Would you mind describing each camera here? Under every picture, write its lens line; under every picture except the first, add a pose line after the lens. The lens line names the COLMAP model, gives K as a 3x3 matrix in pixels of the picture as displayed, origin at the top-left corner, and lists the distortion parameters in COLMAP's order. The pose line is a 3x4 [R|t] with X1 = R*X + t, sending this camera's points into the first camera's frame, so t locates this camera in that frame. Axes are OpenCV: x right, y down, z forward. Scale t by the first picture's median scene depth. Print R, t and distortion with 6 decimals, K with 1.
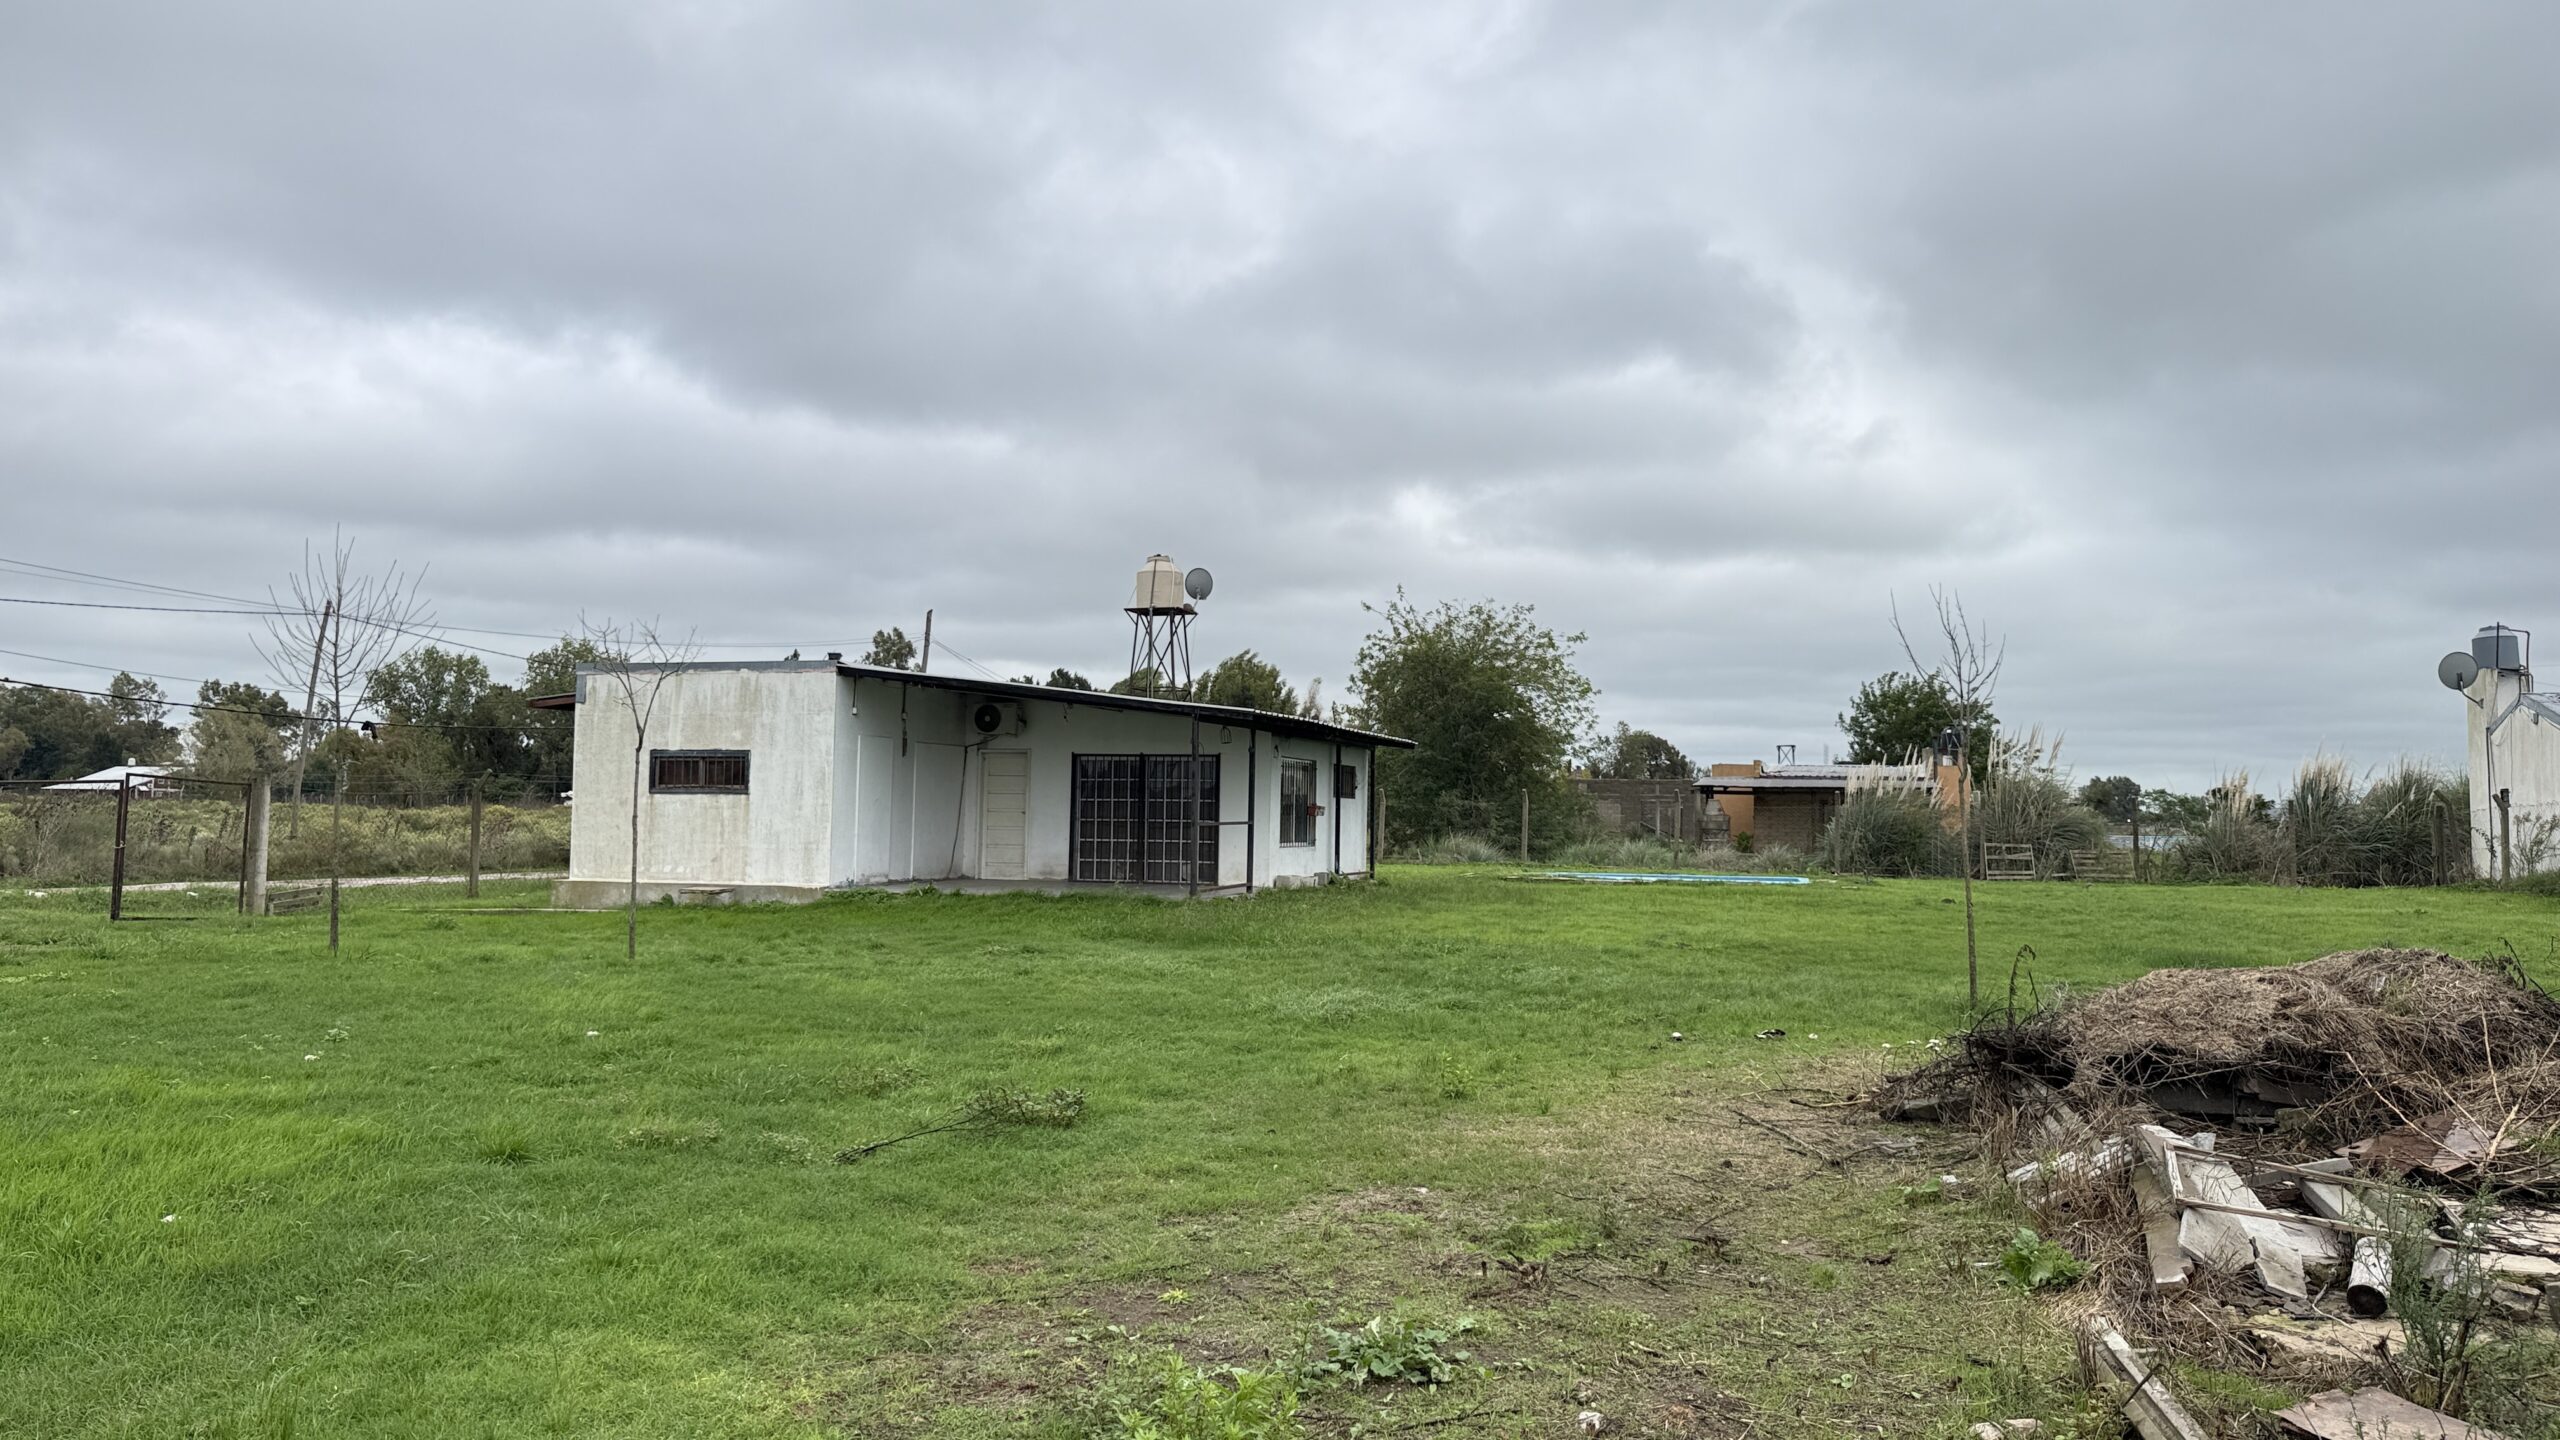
lens RADIAL K [[1766.2, 0, 1296.1], [0, 1766.2, 725.4], [0, 0, 1]] dist [0.056007, -0.003617]
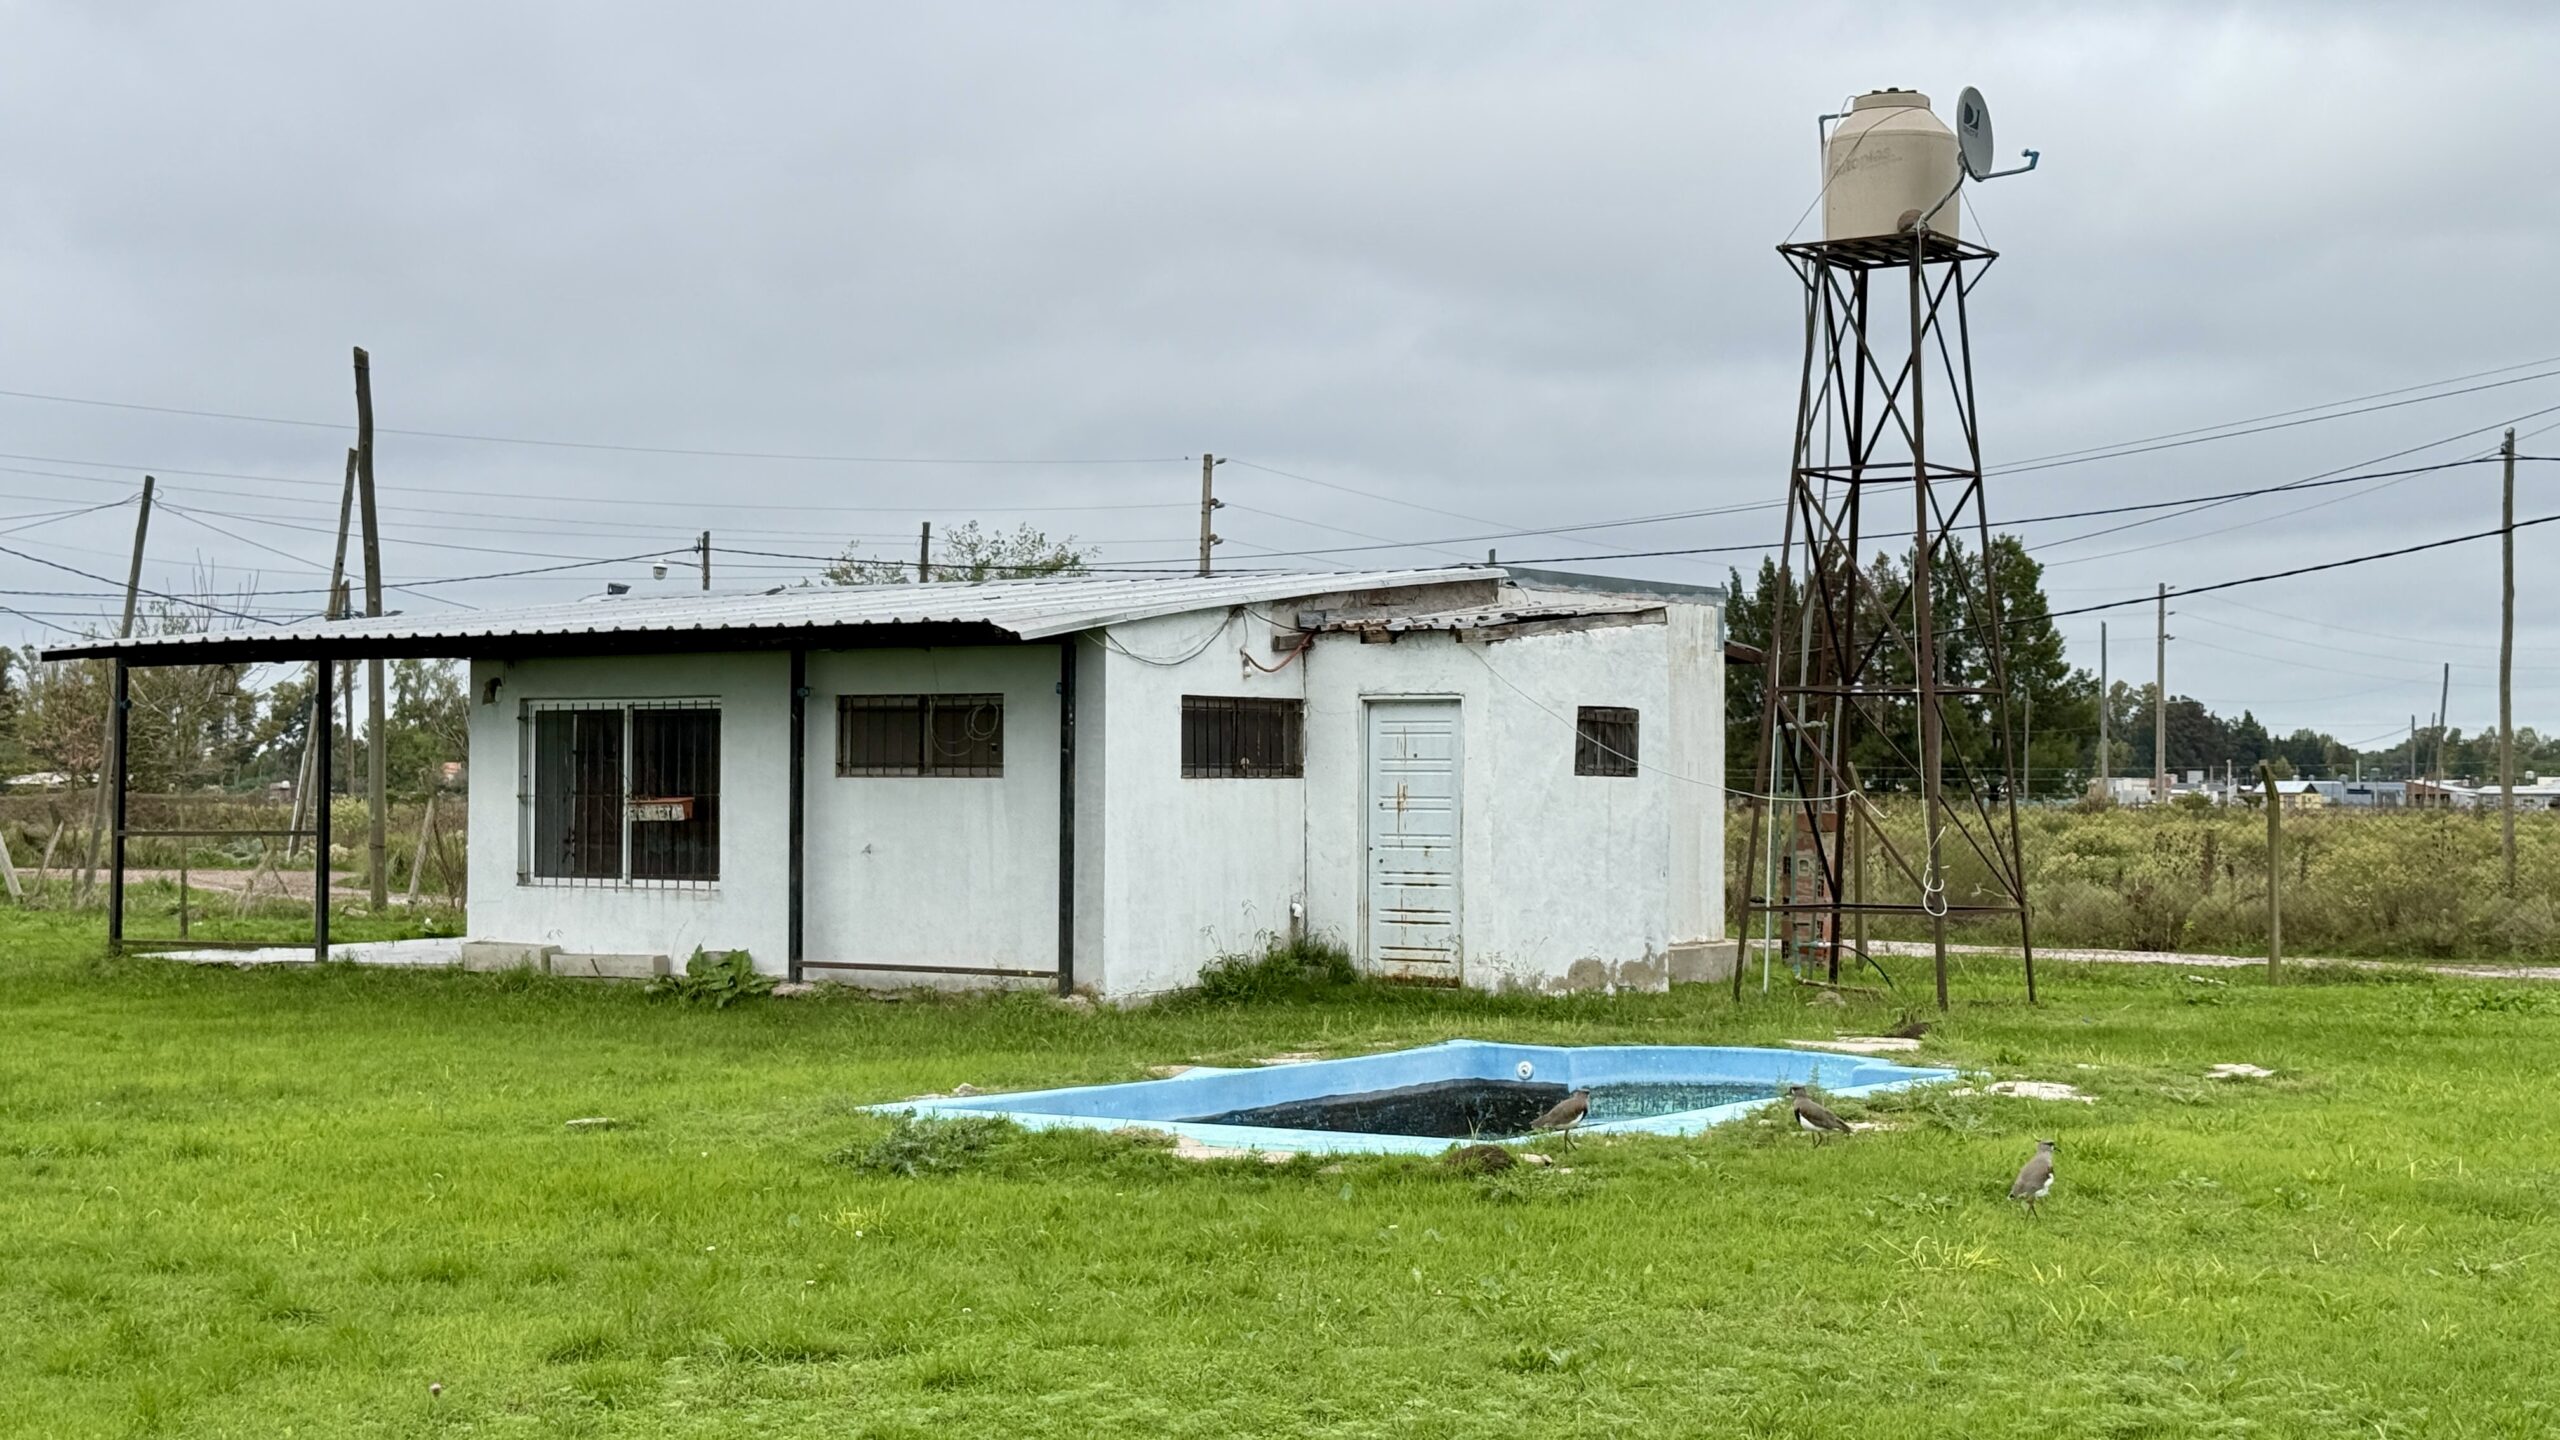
lens RADIAL K [[3525.8, 0, 1280.0], [0, 3525.8, 720.0], [0, 0, 1]] dist [0.155667, -0.045323]
pose [[-0.306106, -0.037498, -0.951259, 0.861148], [0.040066, 0.997831, -0.052226, 0.083151], [0.951154, -0.054100, -0.303940, 1.497519]]
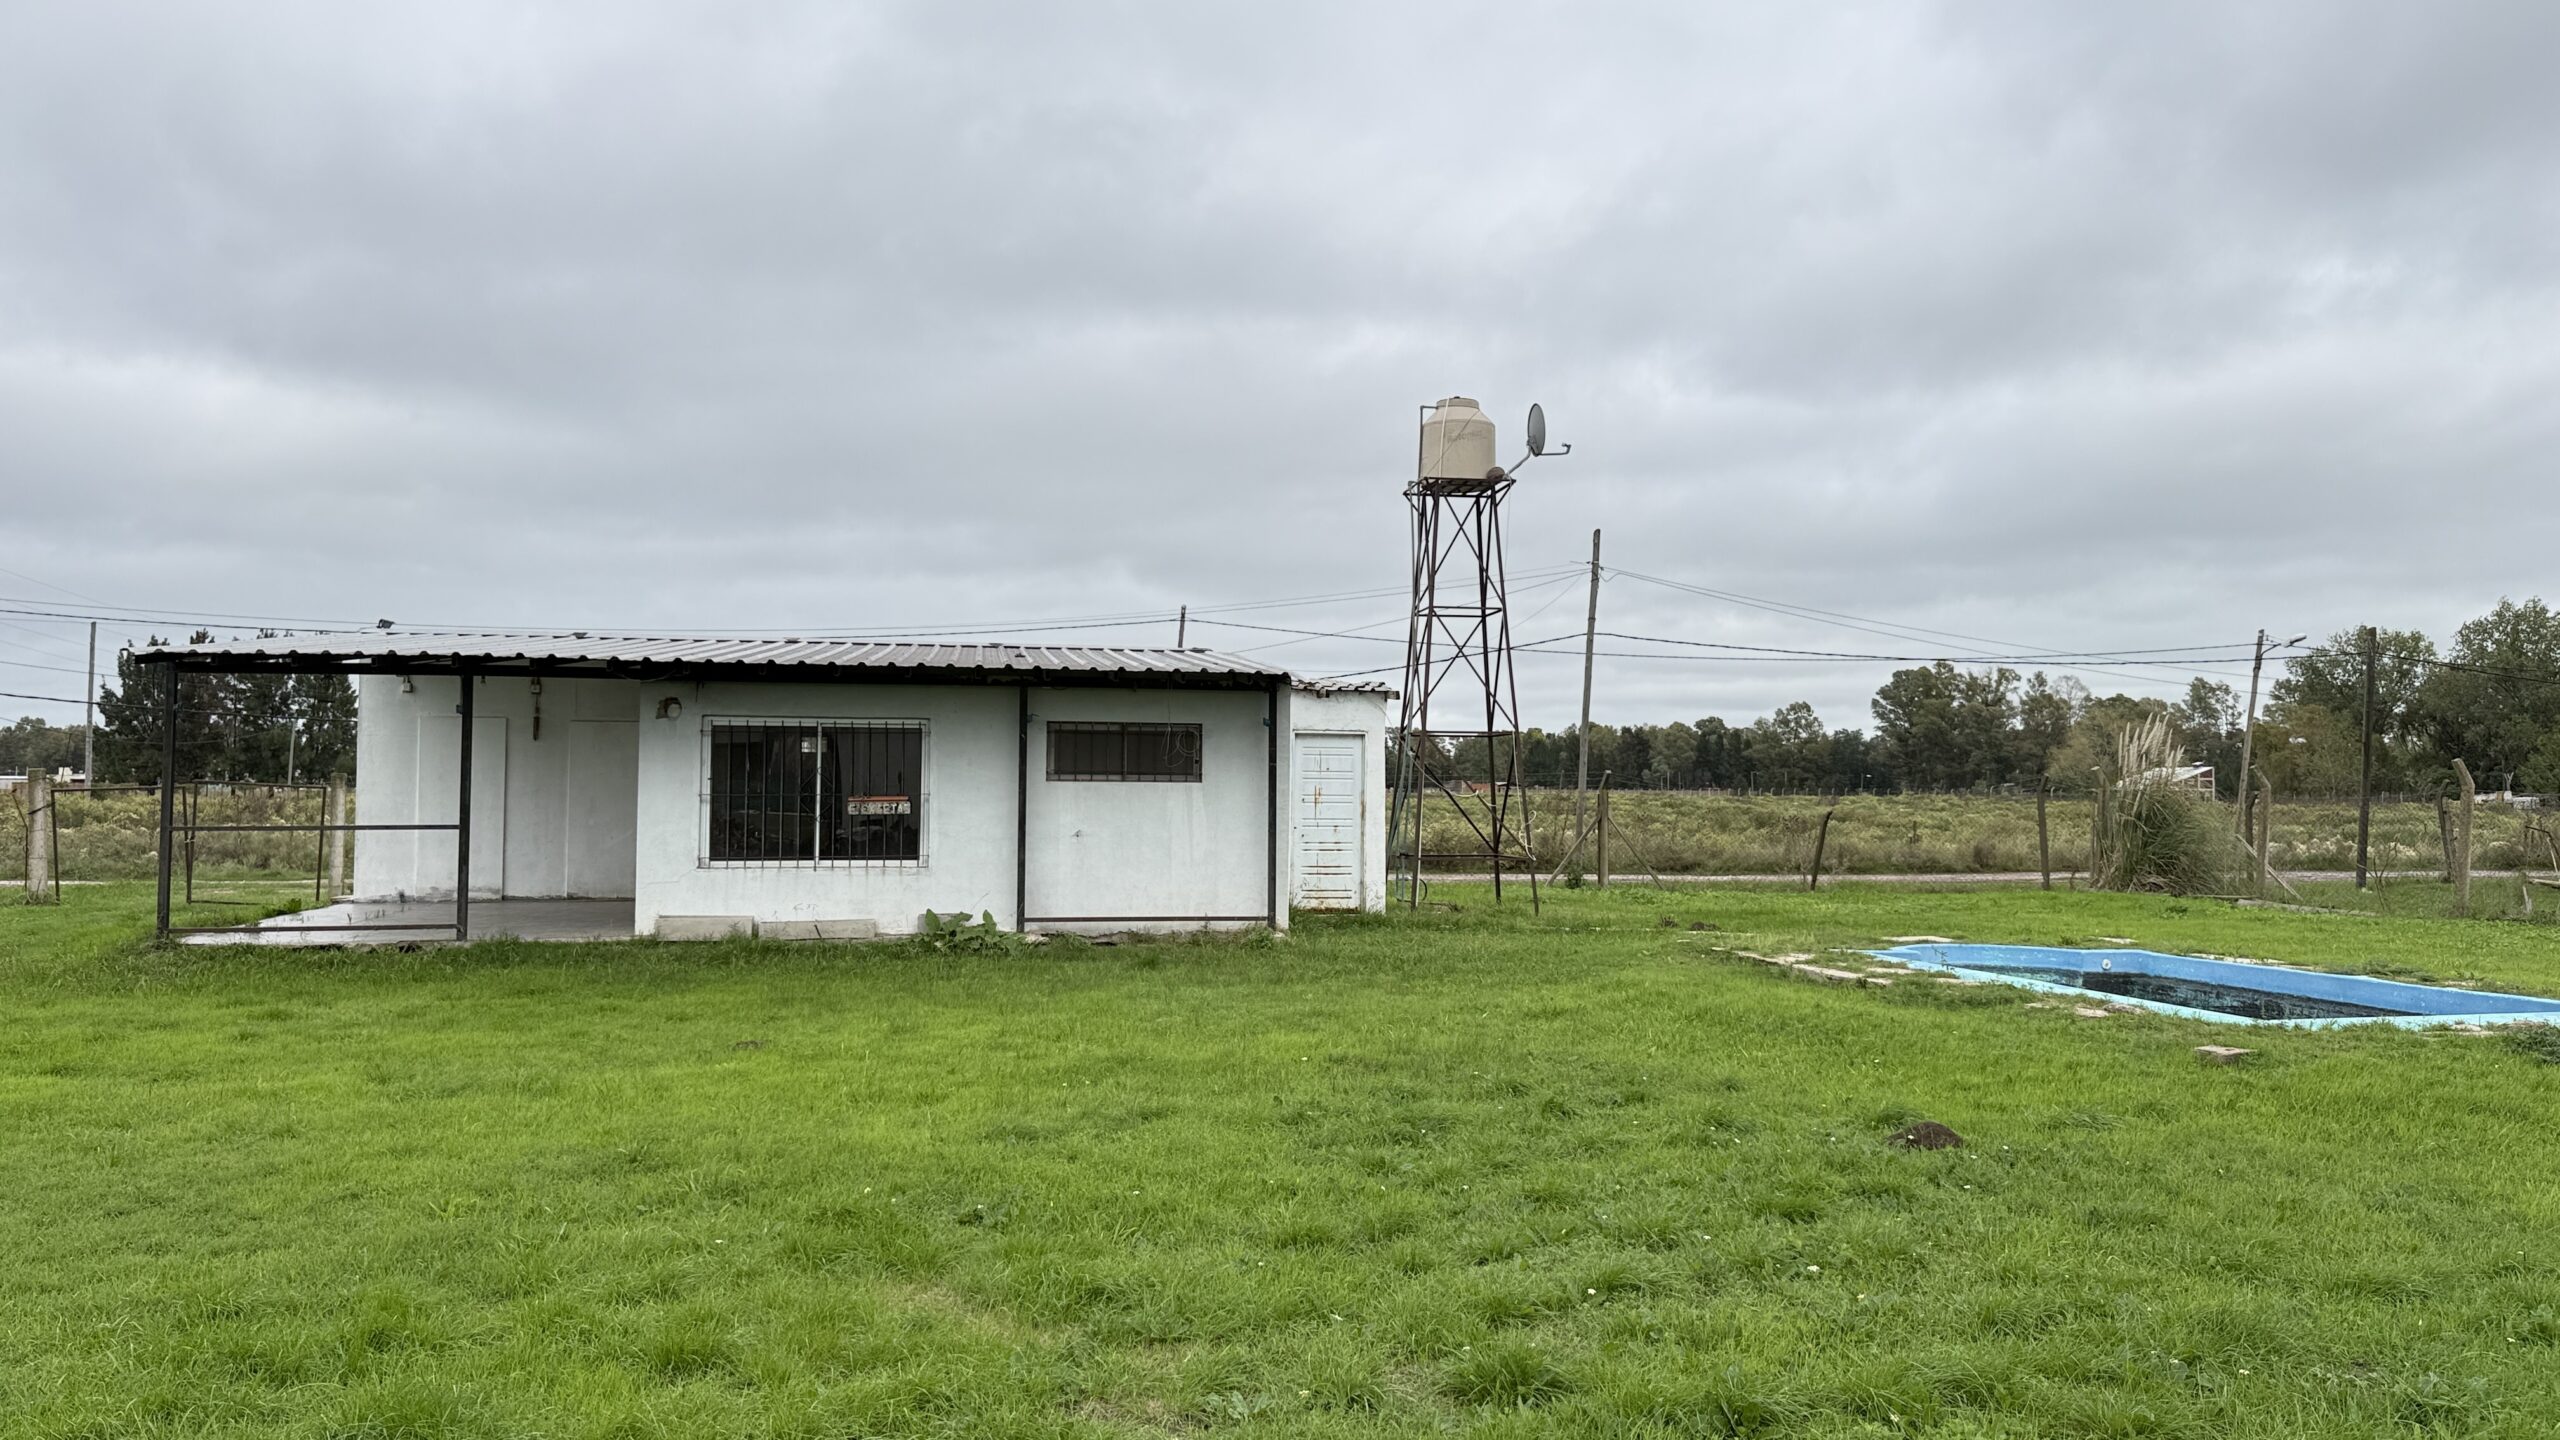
lens RADIAL K [[1766.2, 0, 1296.1], [0, 1766.2, 725.4], [0, 0, 1]] dist [0.056007, -0.003617]
pose [[0.457831, -0.045727, -0.887862, 0.618581], [0.046935, 0.998527, -0.027225, 0.046907], [0.887799, -0.029207, 0.459303, 0.900722]]
